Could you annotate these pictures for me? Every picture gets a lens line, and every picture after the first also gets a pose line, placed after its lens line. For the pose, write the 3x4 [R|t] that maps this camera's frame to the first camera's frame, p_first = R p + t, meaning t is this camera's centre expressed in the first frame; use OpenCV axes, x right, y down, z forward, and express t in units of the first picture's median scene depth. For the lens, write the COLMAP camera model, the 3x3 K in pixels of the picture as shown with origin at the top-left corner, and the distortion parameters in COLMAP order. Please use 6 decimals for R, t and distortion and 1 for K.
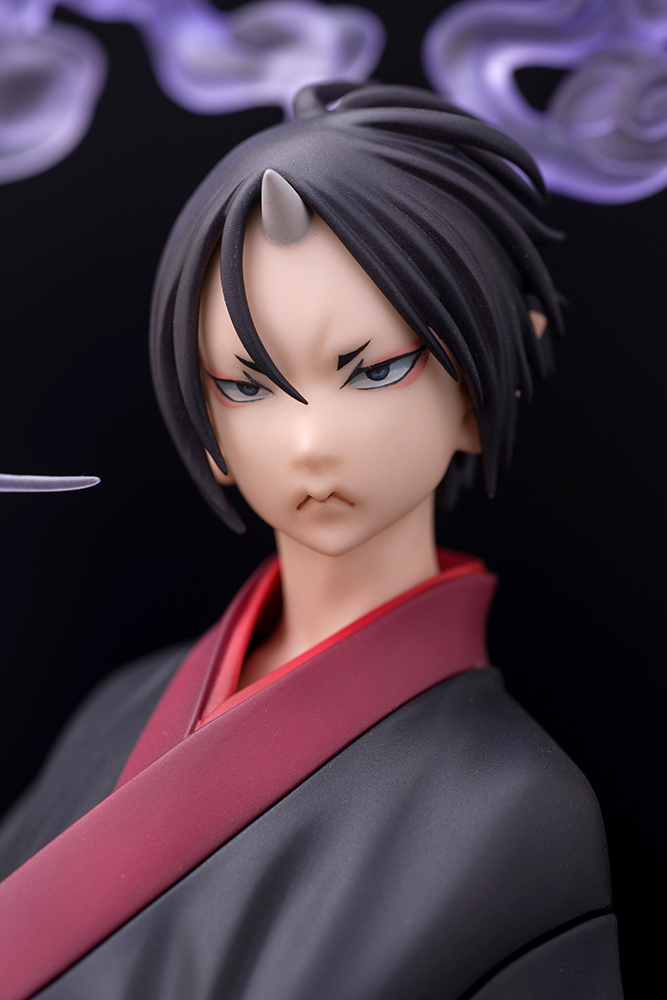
lens RADIAL K [[2708.3, 0, 340.6], [0, 2708.3, 499.5], [0, 0, 1]] dist [0.092193, 0.000000]
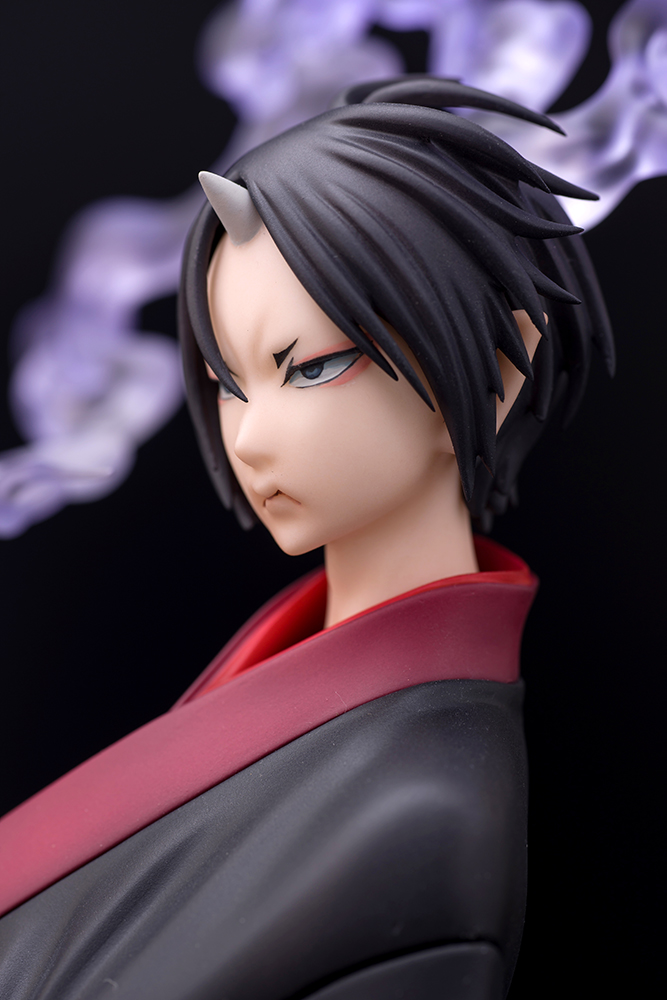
lens RADIAL K [[2708.3, 0, 334.3], [0, 2708.3, 501.3], [0, 0, 1]] dist [0.092193, 0.000000]
pose [[0.812249, 0.032068, -0.582428, 0.596372], [-0.035799, 0.999346, 0.005098, -0.004398], [0.582211, 0.016710, 0.812866, 0.195956]]
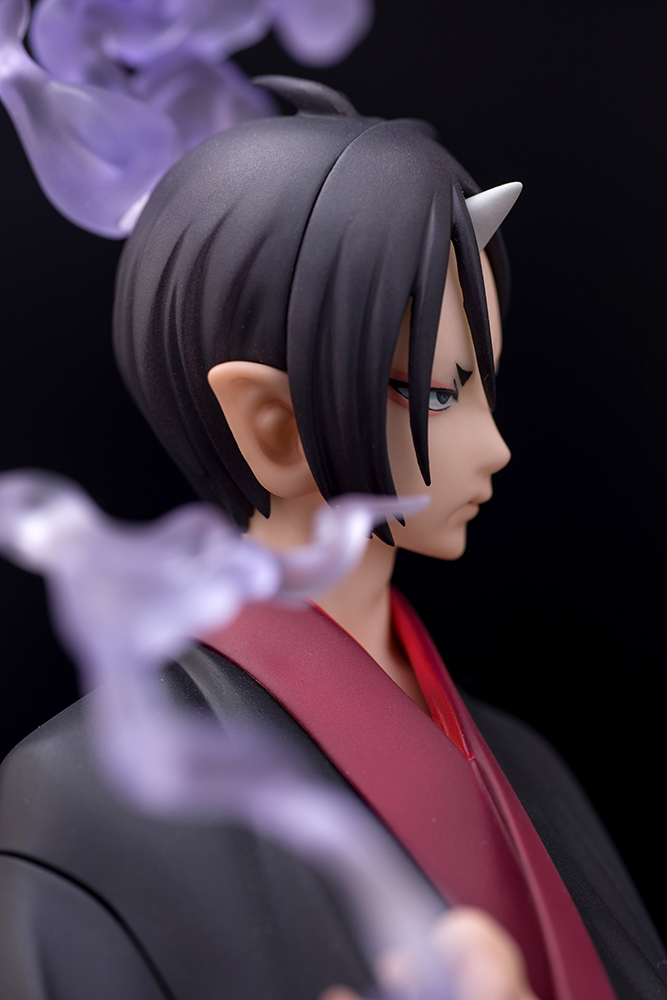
lens RADIAL K [[2708.3, 0, 334.3], [0, 2708.3, 506.0], [0, 0, 1]] dist [0.092193, 0.000000]
pose [[0.142510, -0.069911, 0.987321, -1.026666], [0.041863, 0.997036, 0.064556, -0.067028], [-0.988908, 0.032132, 0.145015, 0.900078]]
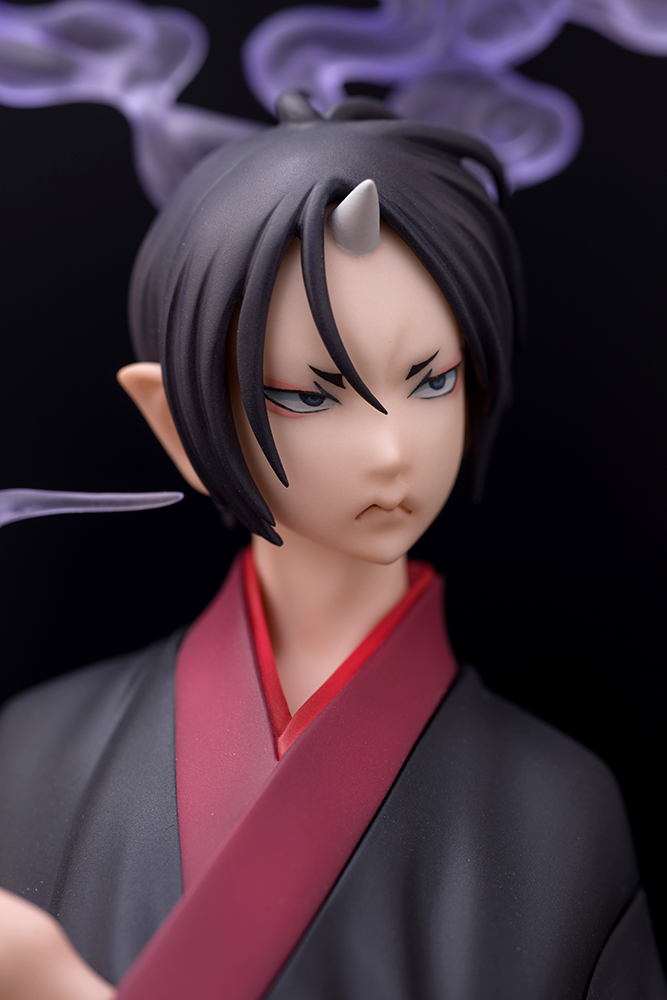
lens RADIAL K [[2708.3, 0, 335.2], [0, 2708.3, 494.3], [0, 0, 1]] dist [0.092193, 0.000000]
pose [[0.852707, -0.030888, 0.521476, -0.546649], [0.029296, 0.999507, 0.011298, -0.017095], [-0.521568, 0.005643, 0.853191, 0.151305]]
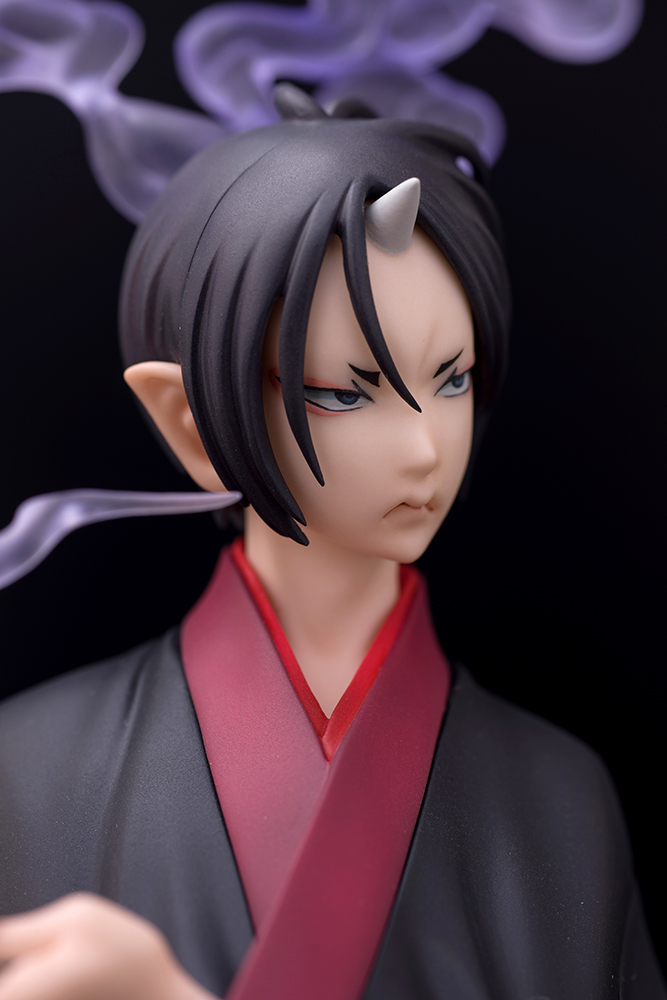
lens RADIAL K [[2708.3, 0, 334.5], [0, 2708.3, 498.3], [0, 0, 1]] dist [0.092193, 0.000000]
pose [[0.708155, -0.041202, 0.704853, -0.737196], [0.036655, 0.999095, 0.021574, -0.025749], [-0.705104, 0.010559, 0.709025, 0.305231]]
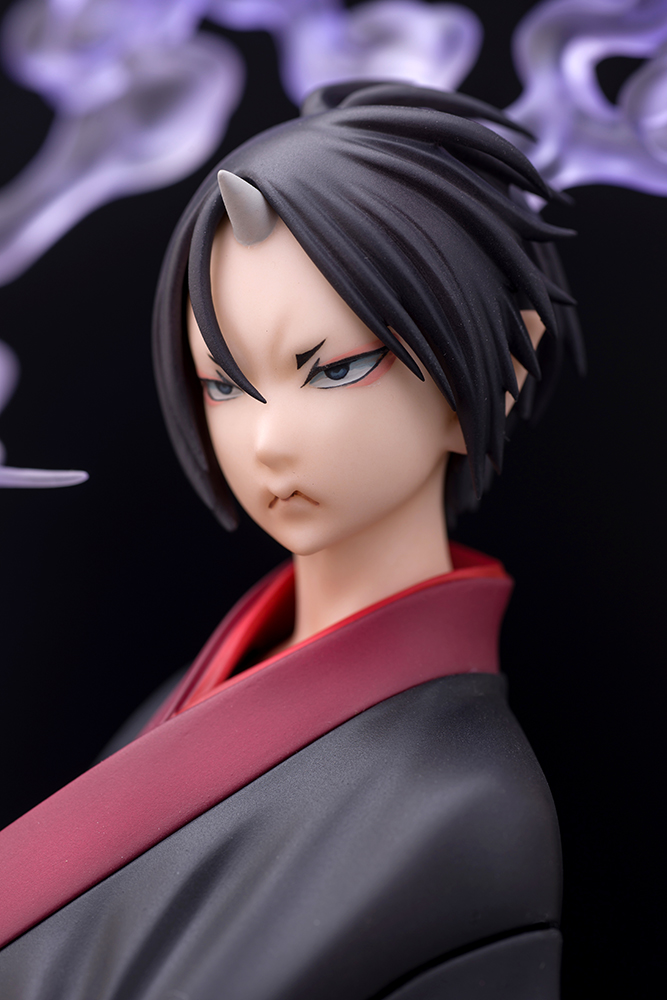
lens RADIAL K [[2708.3, 0, 329.1], [0, 2708.3, 500.4], [0, 0, 1]] dist [0.092193, 0.000000]
pose [[0.952942, 0.016330, -0.302713, 0.311302], [-0.017466, 0.999847, -0.001046, 0.001615], [0.302650, 0.006284, 0.953081, 0.048461]]
